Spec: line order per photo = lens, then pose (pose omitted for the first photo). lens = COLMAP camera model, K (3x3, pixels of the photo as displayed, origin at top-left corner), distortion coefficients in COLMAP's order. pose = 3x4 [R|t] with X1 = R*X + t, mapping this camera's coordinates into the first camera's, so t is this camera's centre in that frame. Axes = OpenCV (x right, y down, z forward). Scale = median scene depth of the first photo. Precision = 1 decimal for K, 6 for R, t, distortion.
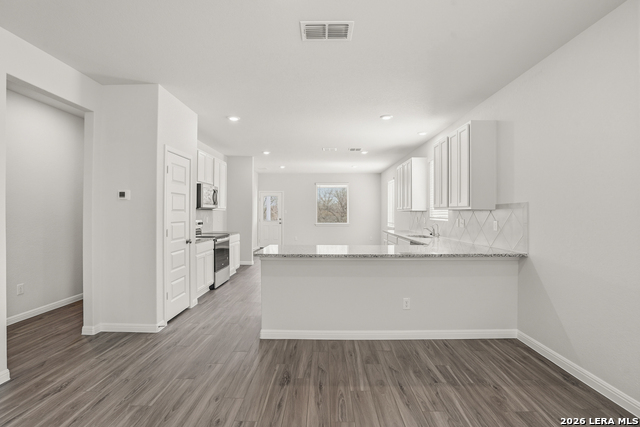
lens RADIAL K [[298.2, 0, 320.0], [0, 298.2, 213.5], [0, 0, 1]] dist [-0.028681, 0.001064]
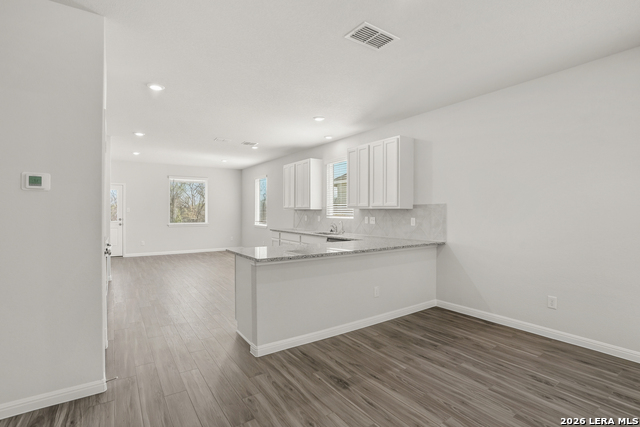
lens RADIAL K [[310.2, 0, 320.0], [0, 310.2, 213.5], [0, 0, 1]] dist [-0.028580, 0.001127]
pose [[0.816767, -0.003447, 0.576957, -0.525164], [0.001311, 0.999991, 0.004119, 0.001189], [-0.576966, -0.002608, 0.816764, 0.150866]]
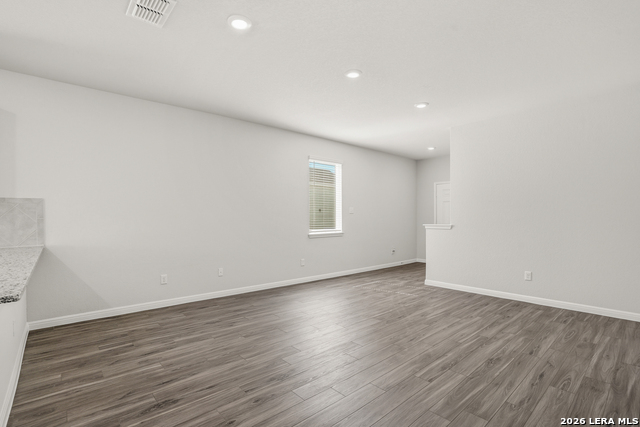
lens RADIAL K [[298.2, 0, 320.0], [0, 298.2, 213.5], [0, 0, 1]] dist [-0.028681, 0.001064]
pose [[-0.668411, 0.003895, 0.743782, -0.712967], [-0.000155, 0.999986, -0.005376, 0.020642], [-0.743792, -0.003709, -0.668400, 0.851205]]
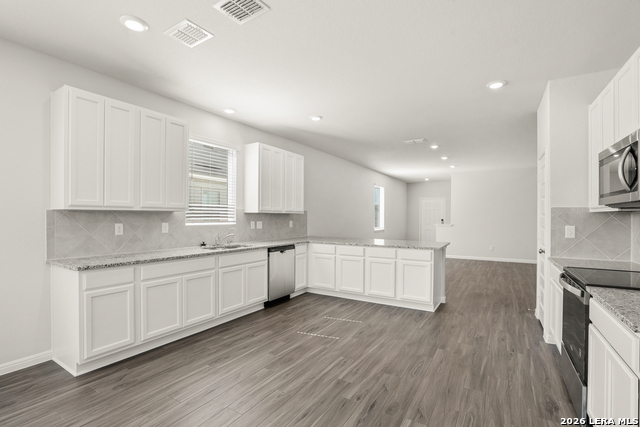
lens RADIAL K [[298.2, 0, 320.0], [0, 298.2, 213.5], [0, 0, 1]] dist [-0.028681, 0.001064]
pose [[-0.864423, 0.002773, 0.502757, -0.368256], [-0.003872, 0.999918, -0.012172, 0.005035], [-0.502750, -0.012468, -0.864342, 2.418369]]
